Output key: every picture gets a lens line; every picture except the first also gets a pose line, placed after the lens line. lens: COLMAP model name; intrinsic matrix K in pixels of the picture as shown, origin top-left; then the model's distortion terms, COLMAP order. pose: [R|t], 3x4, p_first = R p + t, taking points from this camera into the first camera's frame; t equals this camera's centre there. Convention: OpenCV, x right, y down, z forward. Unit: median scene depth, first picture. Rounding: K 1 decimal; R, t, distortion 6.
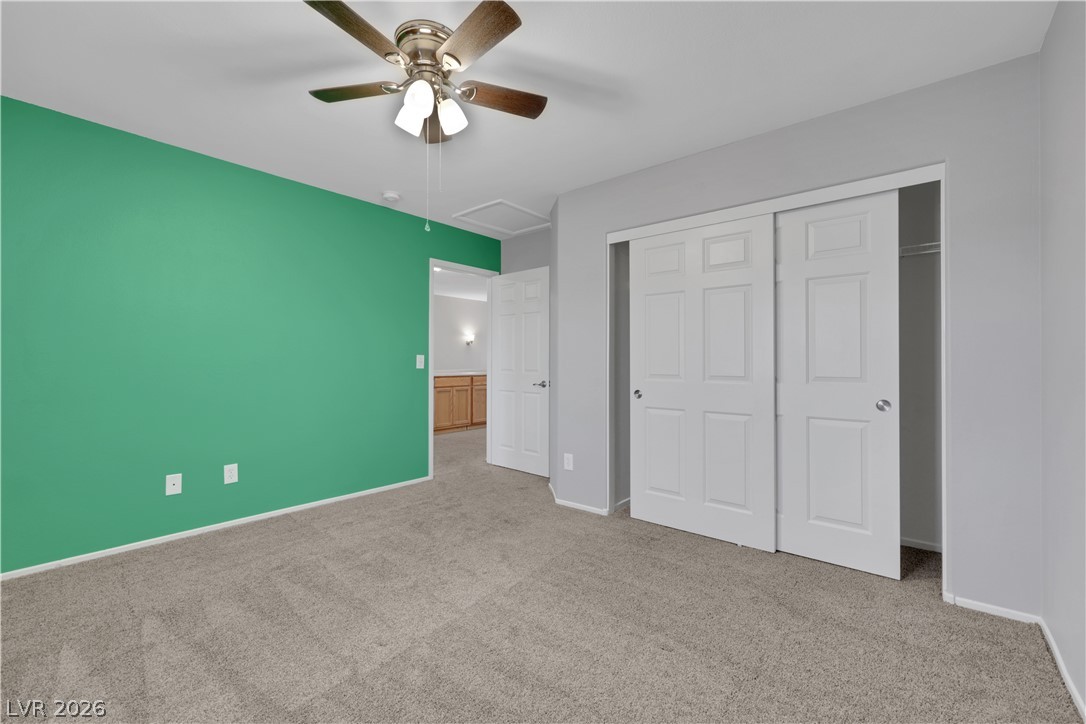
lens RADIAL K [[452.4, 0, 531.0], [0, 452.4, 358.5], [0, 0, 1]] dist [-0.000418, 0.000094]
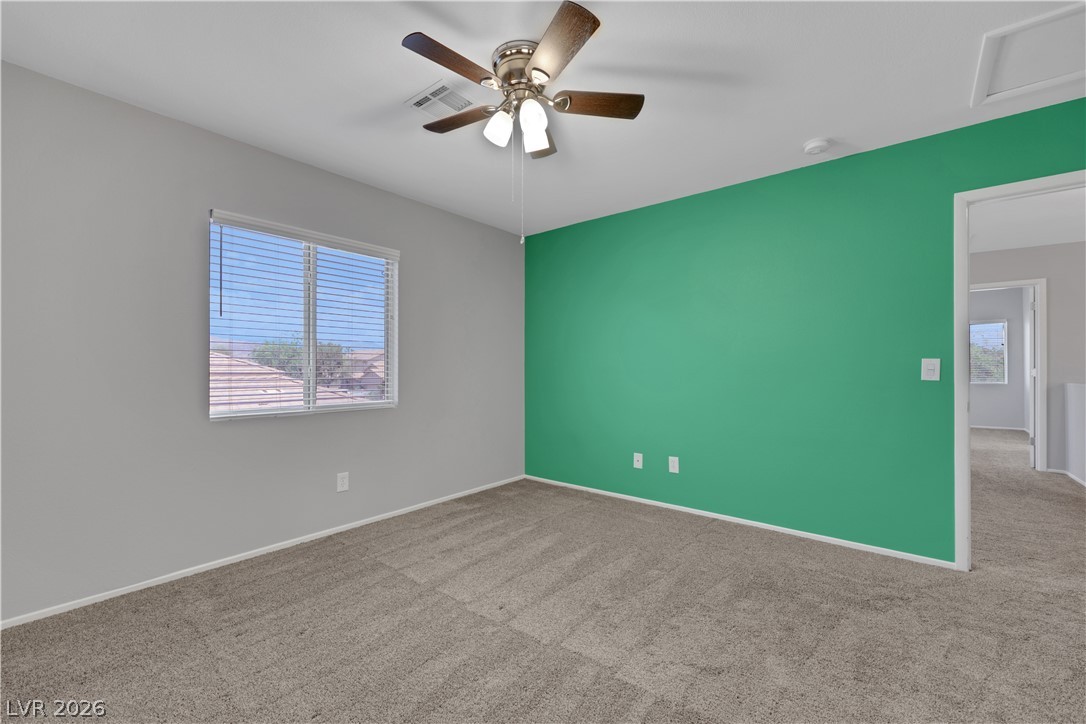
lens RADIAL K [[452.4, 0, 531.0], [0, 452.4, 358.5], [0, 0, 1]] dist [-0.000418, 0.000094]
pose [[0.018404, -0.018608, -0.999657, 0.539266], [0.005310, 0.999815, -0.018513, 0.002702], [0.999817, -0.004968, 0.018500, 0.661908]]
